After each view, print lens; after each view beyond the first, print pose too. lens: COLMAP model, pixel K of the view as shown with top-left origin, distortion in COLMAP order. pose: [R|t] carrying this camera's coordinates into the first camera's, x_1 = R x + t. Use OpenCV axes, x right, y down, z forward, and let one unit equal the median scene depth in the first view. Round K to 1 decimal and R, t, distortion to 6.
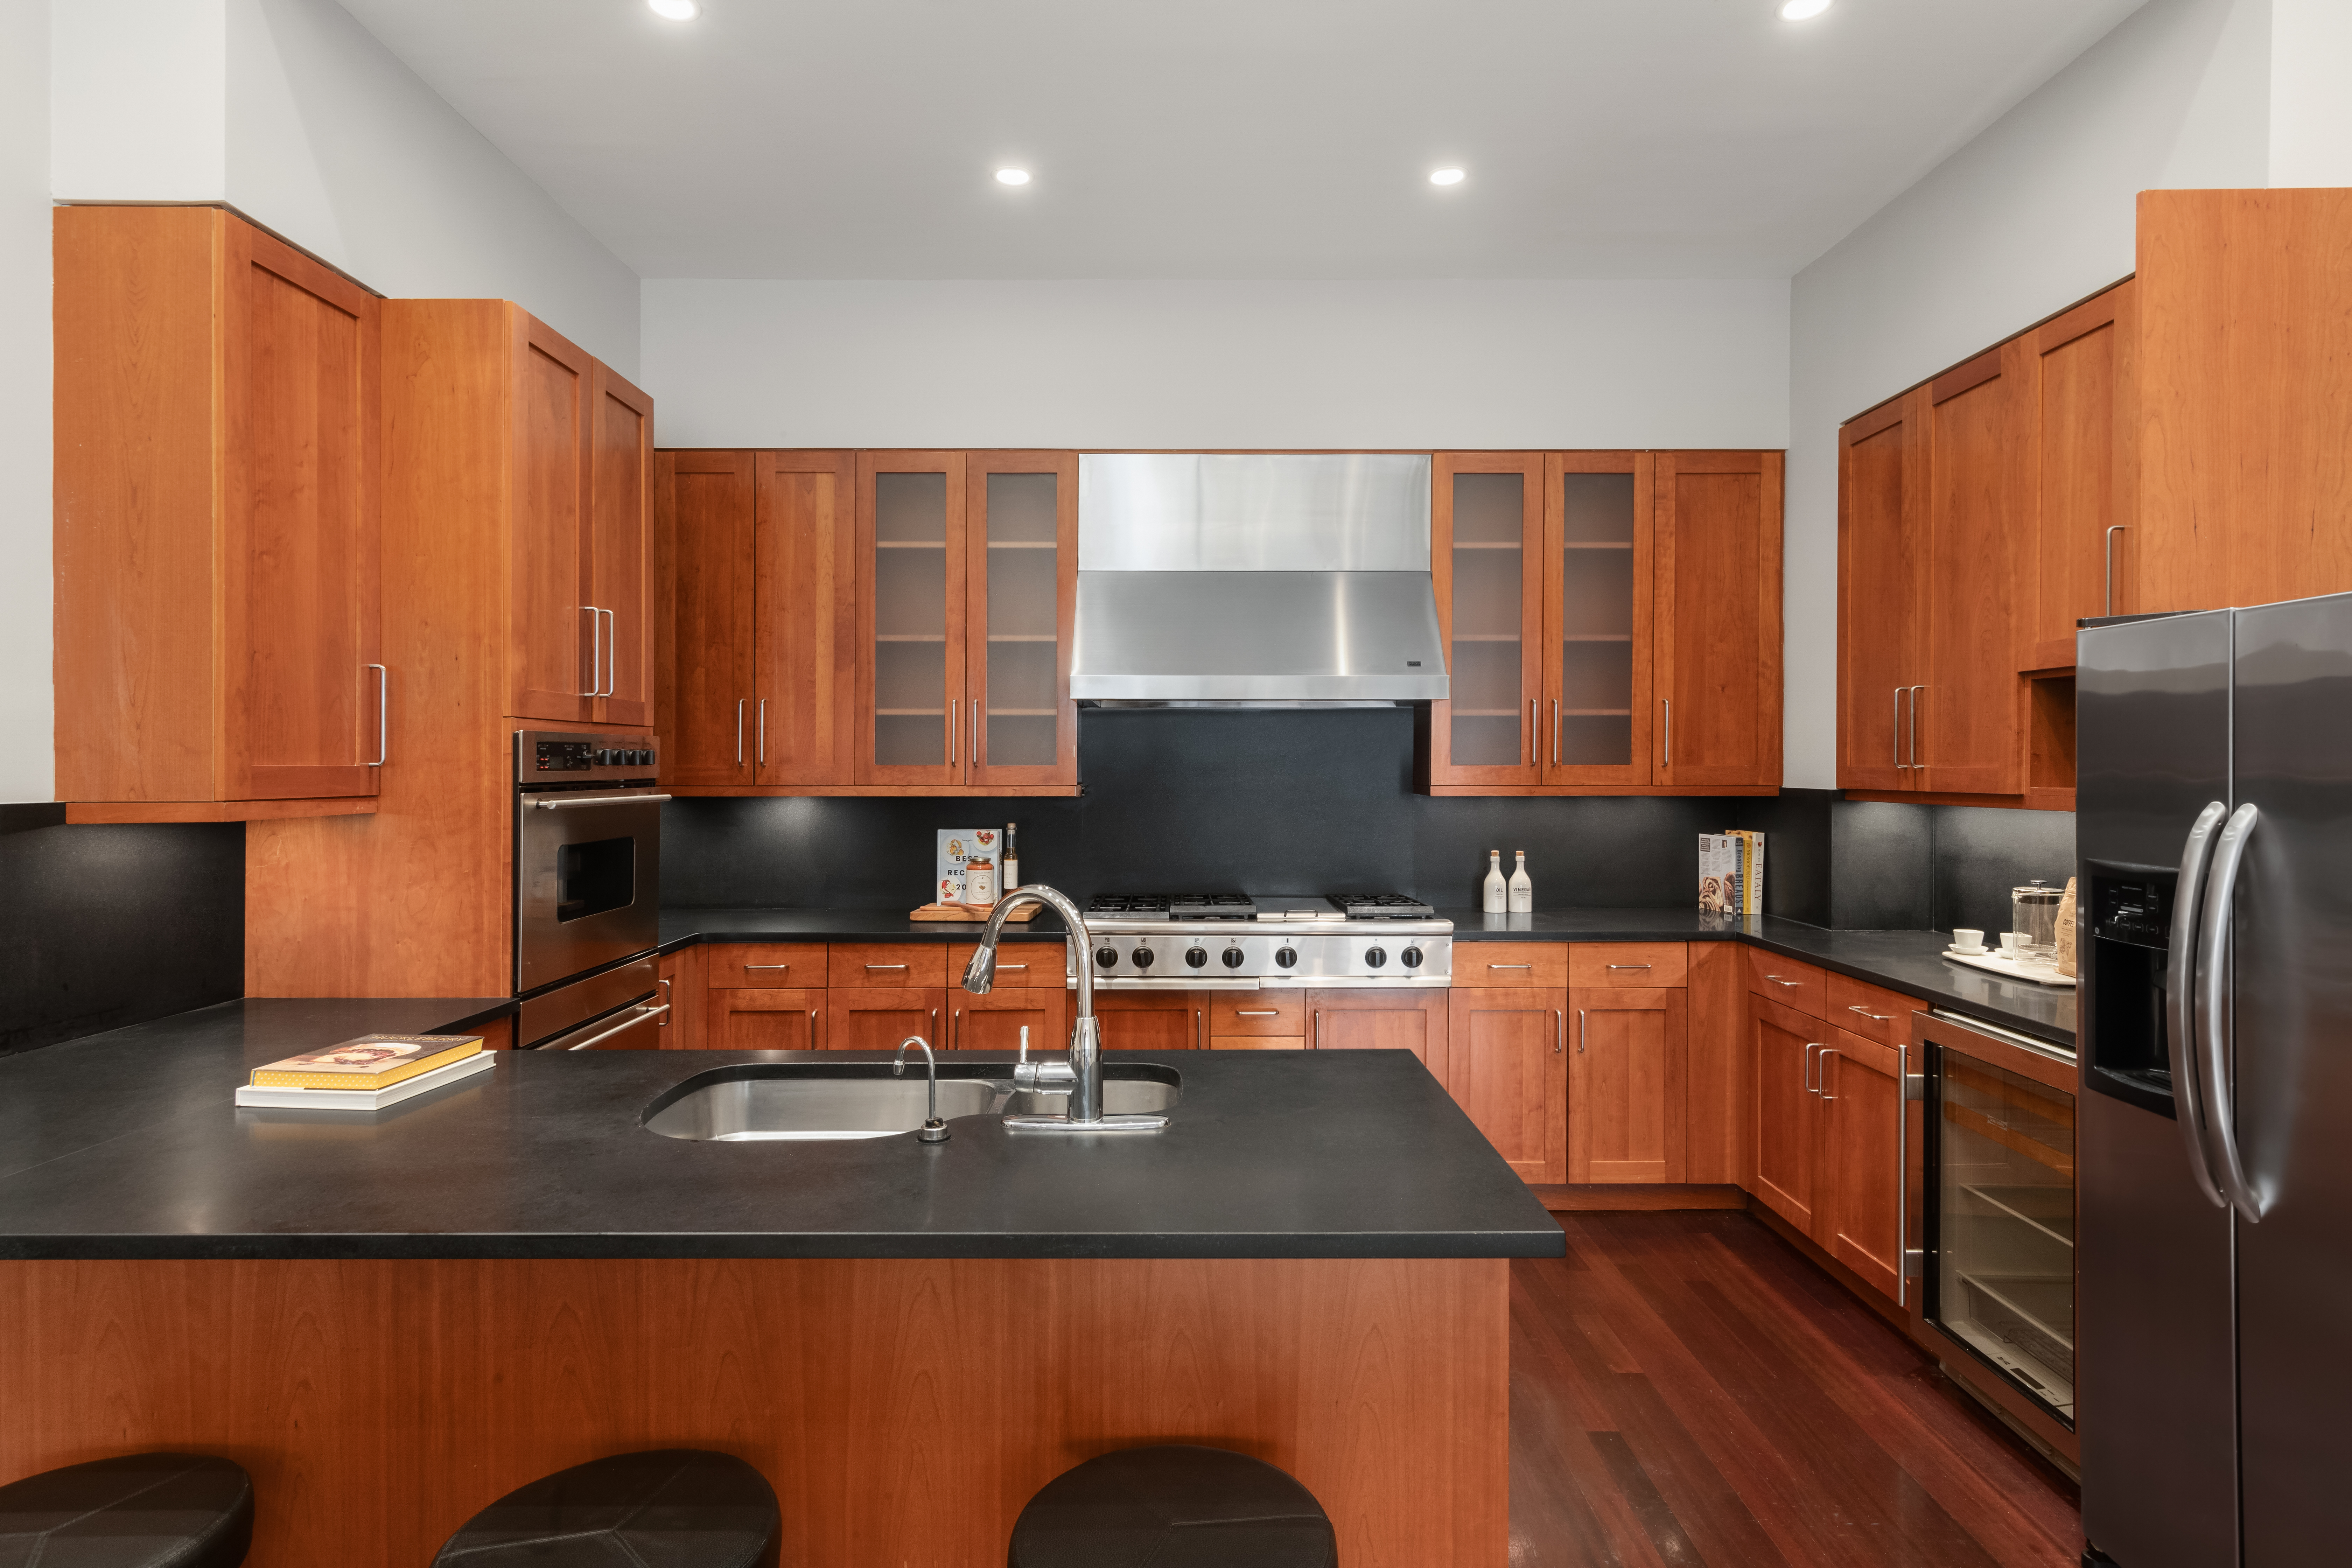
lens RADIAL K [[1254.9, 0, 1172.0], [0, 1254.9, 769.7], [0, 0, 1]] dist [-0.002583, -0.000317]
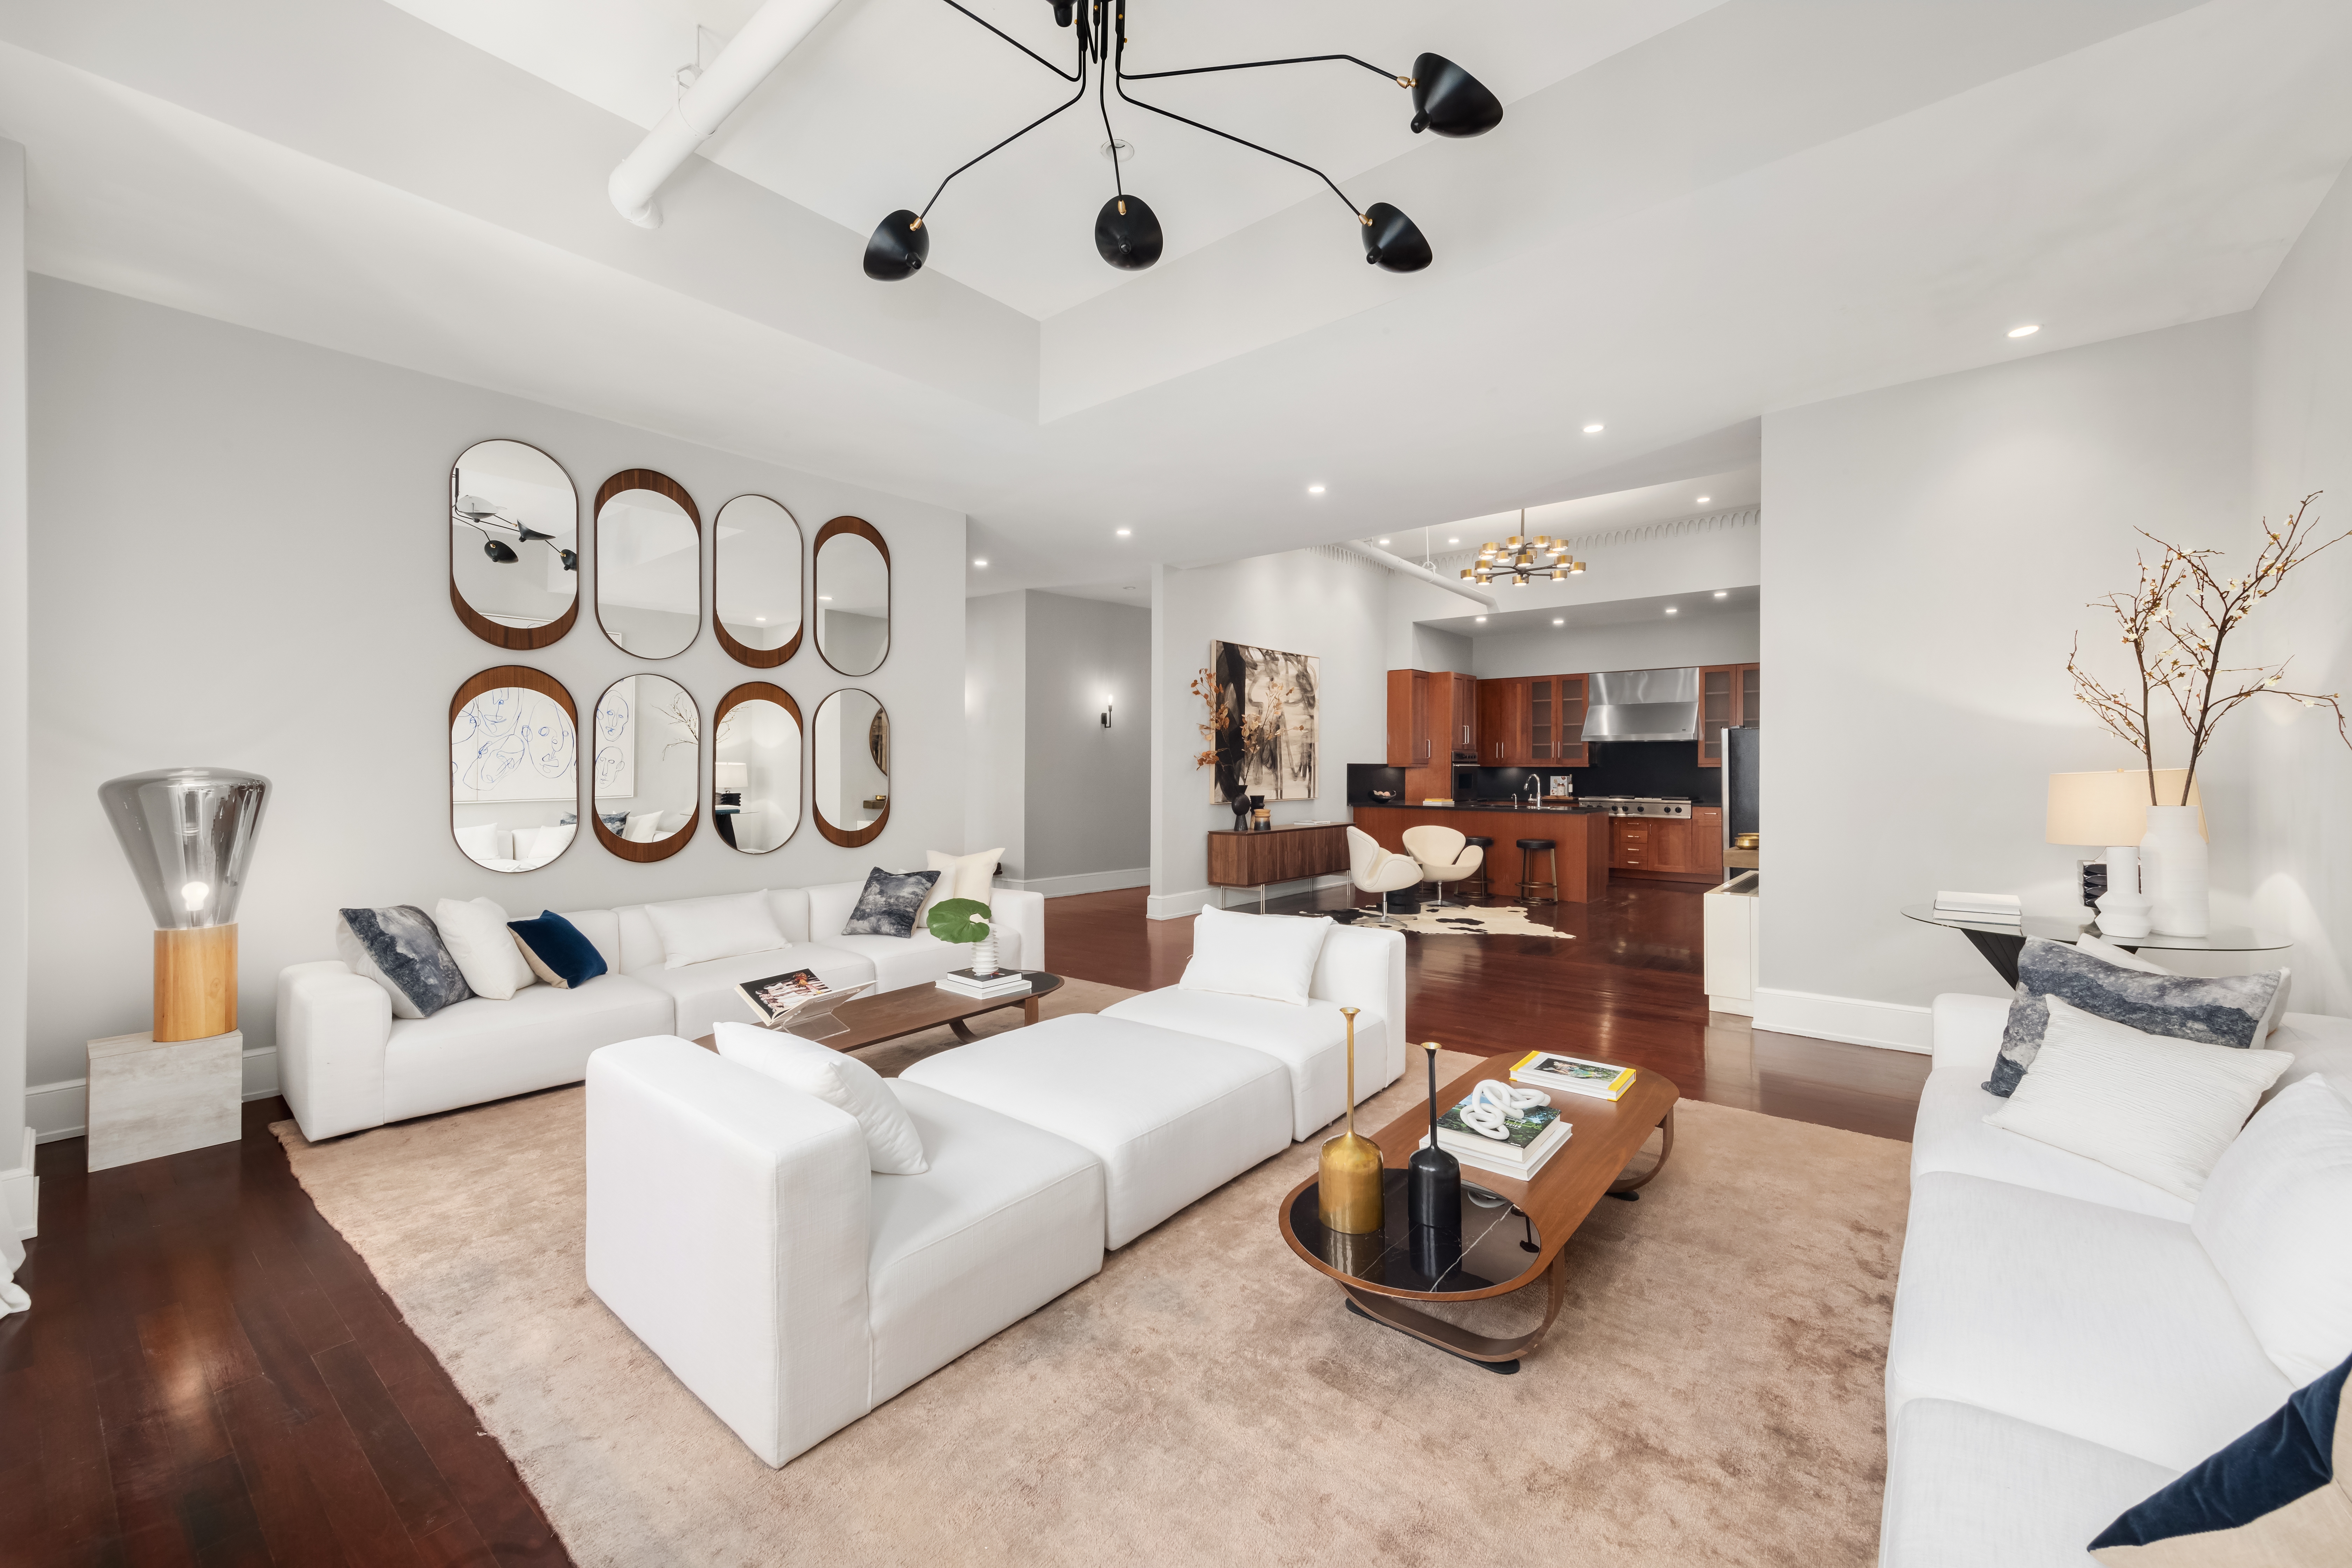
lens RADIAL K [[918.5, 0, 1171.5], [0, 918.5, 769.0], [0, 0, 1]] dist [0.000276, 0.000002]
pose [[0.765893, 0.002186, -0.642964, 0.745408], [-0.005606, 0.999979, -0.003279, 0.044373], [0.642943, 0.006116, 0.765889, -1.918501]]
